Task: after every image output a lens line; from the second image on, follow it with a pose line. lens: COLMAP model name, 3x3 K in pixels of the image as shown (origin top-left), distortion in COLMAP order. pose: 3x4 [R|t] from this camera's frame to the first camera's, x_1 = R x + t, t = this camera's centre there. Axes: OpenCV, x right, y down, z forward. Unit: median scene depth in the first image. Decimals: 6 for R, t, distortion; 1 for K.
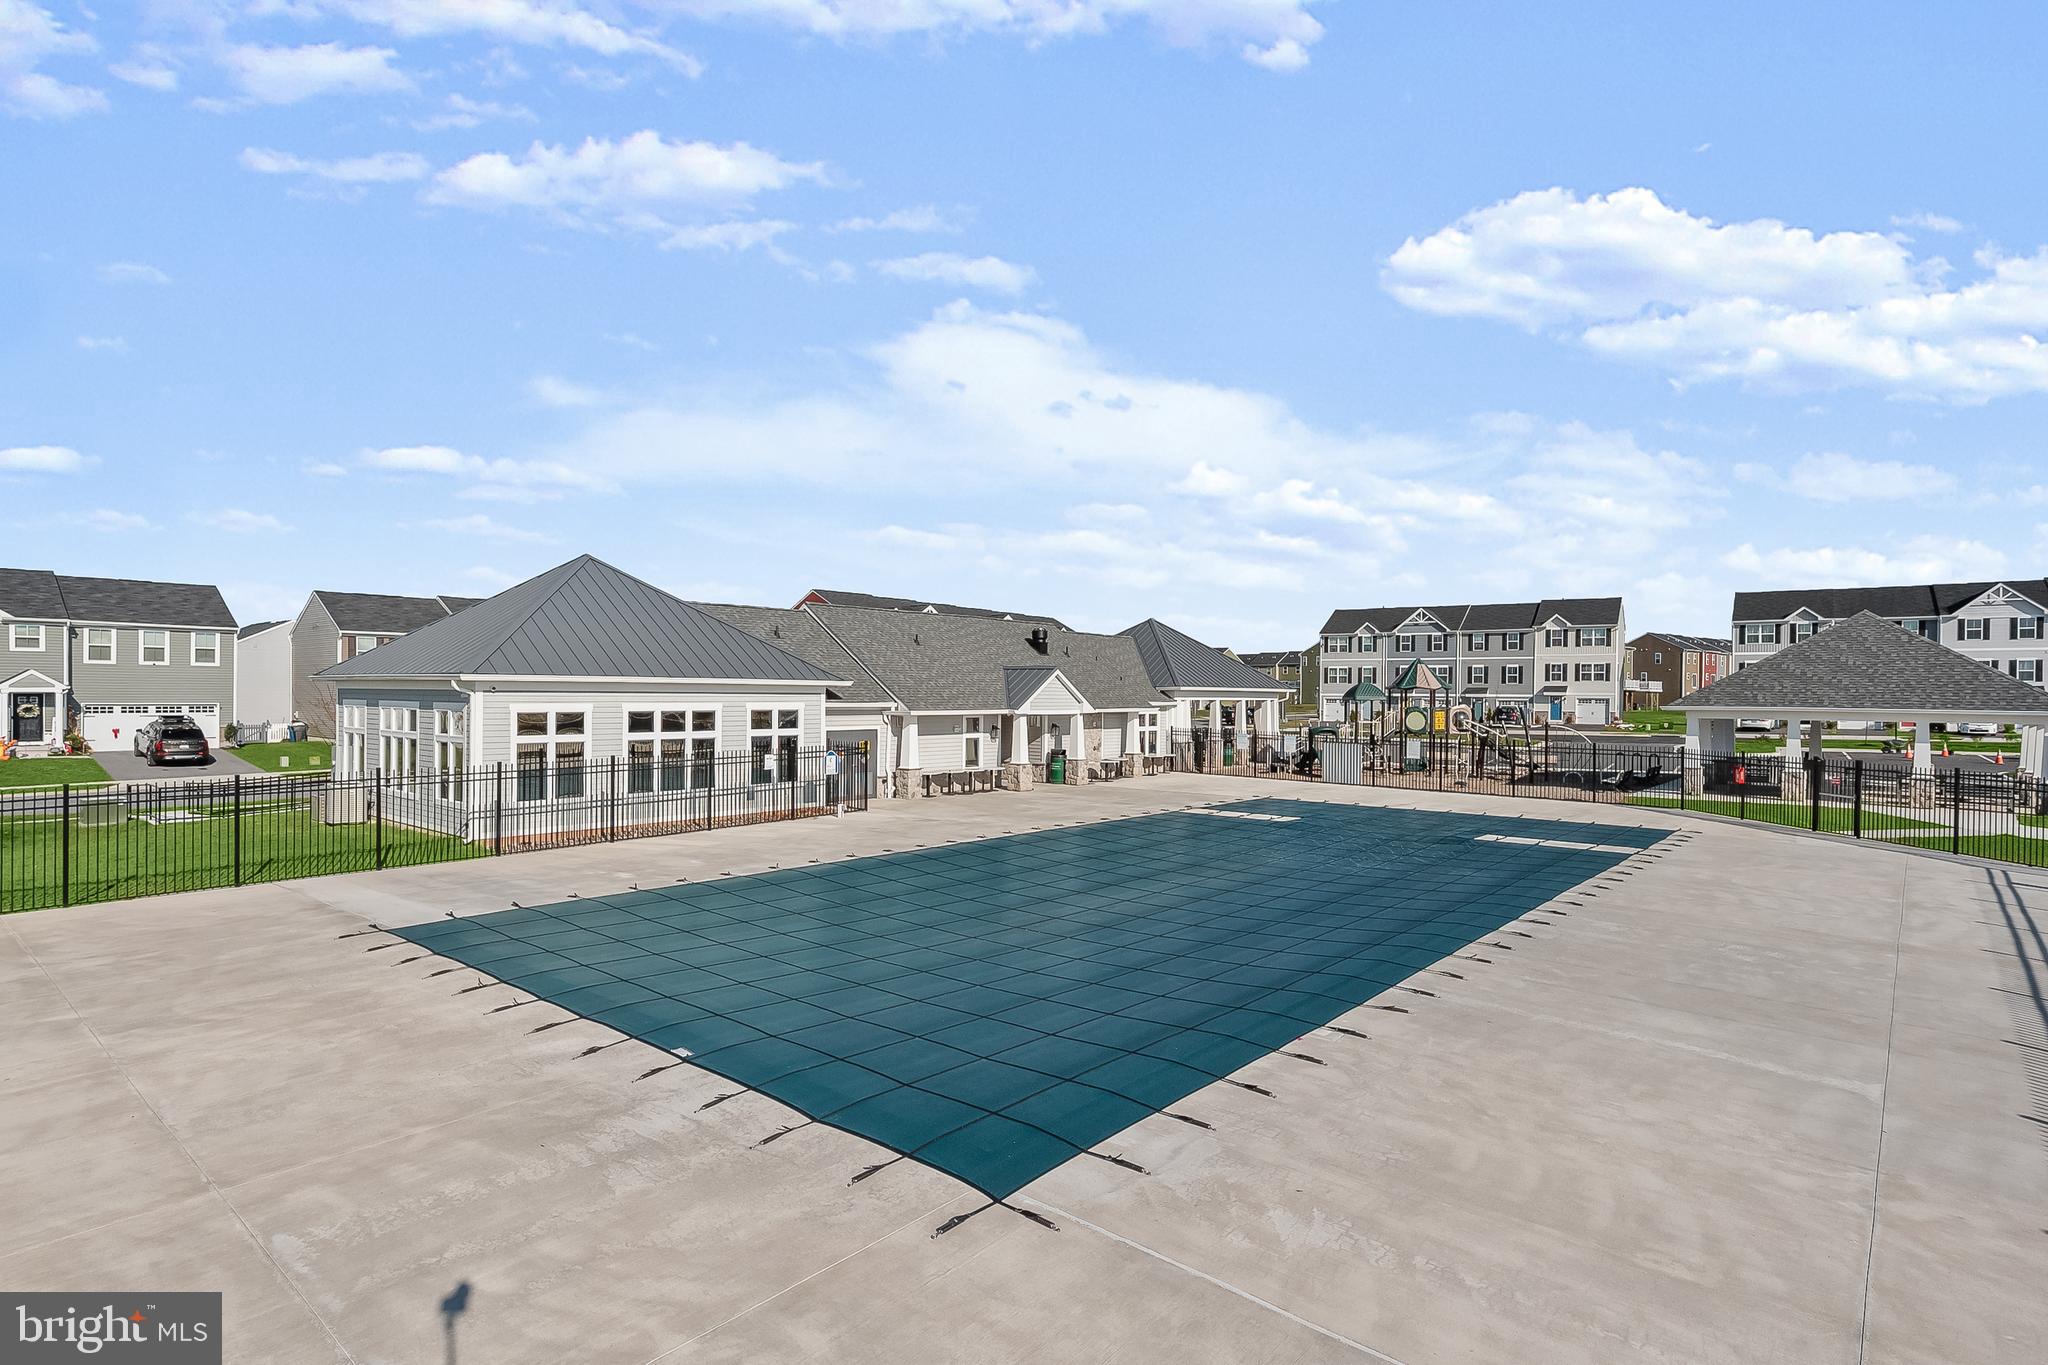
lens RADIAL K [[1040.0, 0, 1022.3], [0, 1040.0, 688.7], [0, 0, 1]] dist [-0.002414, -0.000616]
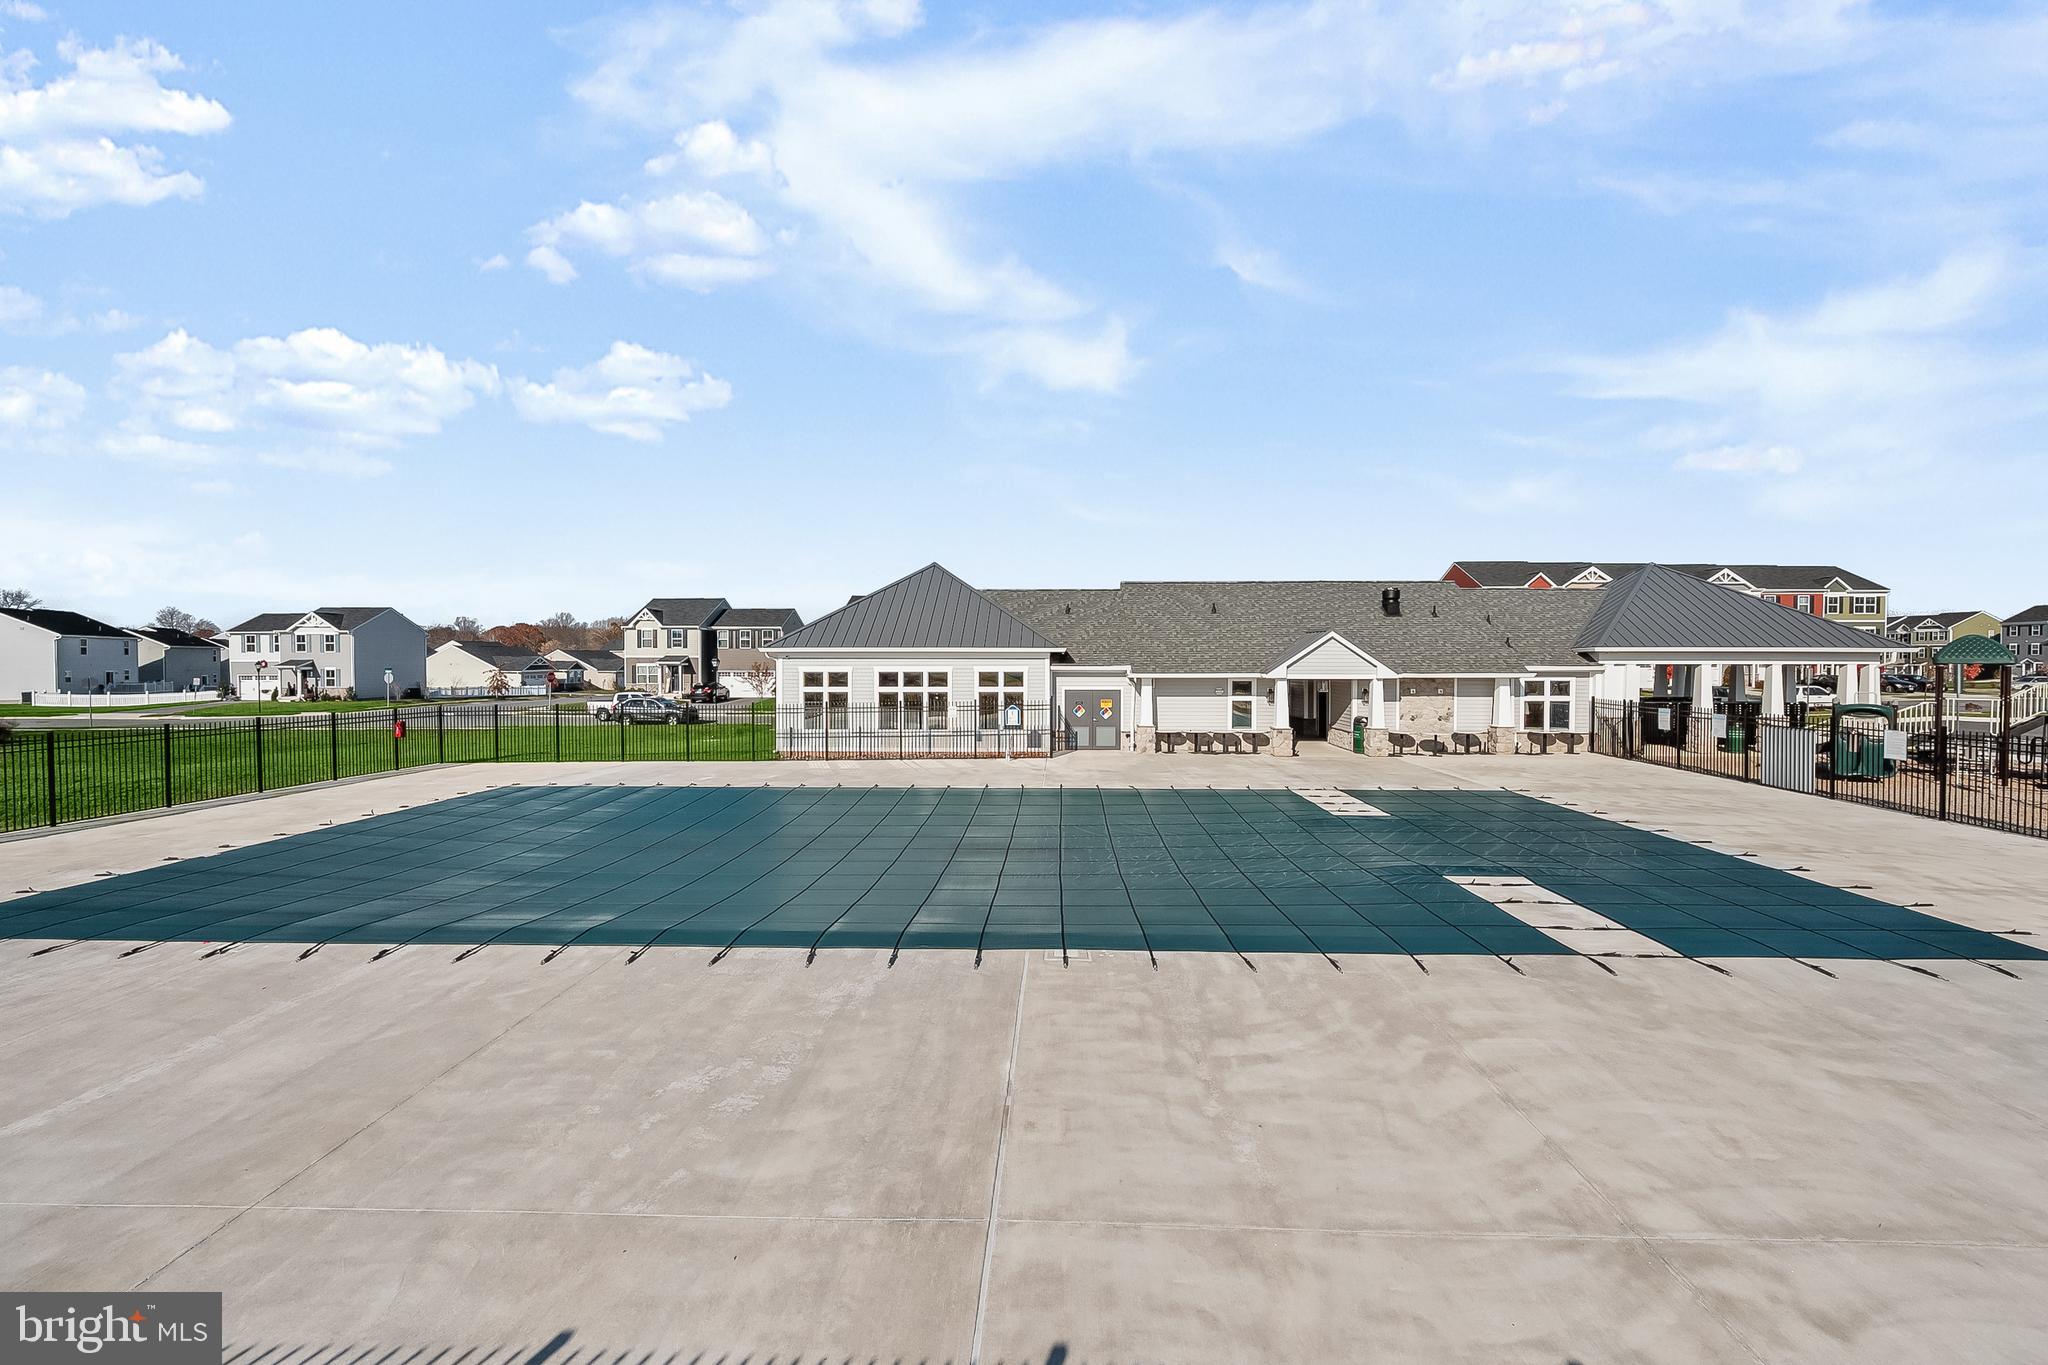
lens RADIAL K [[821.8, 0, 1026.5], [0, 821.8, 666.4], [0, 0, 1]] dist [0.002893, 0.000183]
pose [[0.628173, 0.005330, -0.778055, 0.546214], [0.008620, 0.999867, 0.013809, 0.000297], [0.778026, -0.015381, 0.628044, 0.381927]]
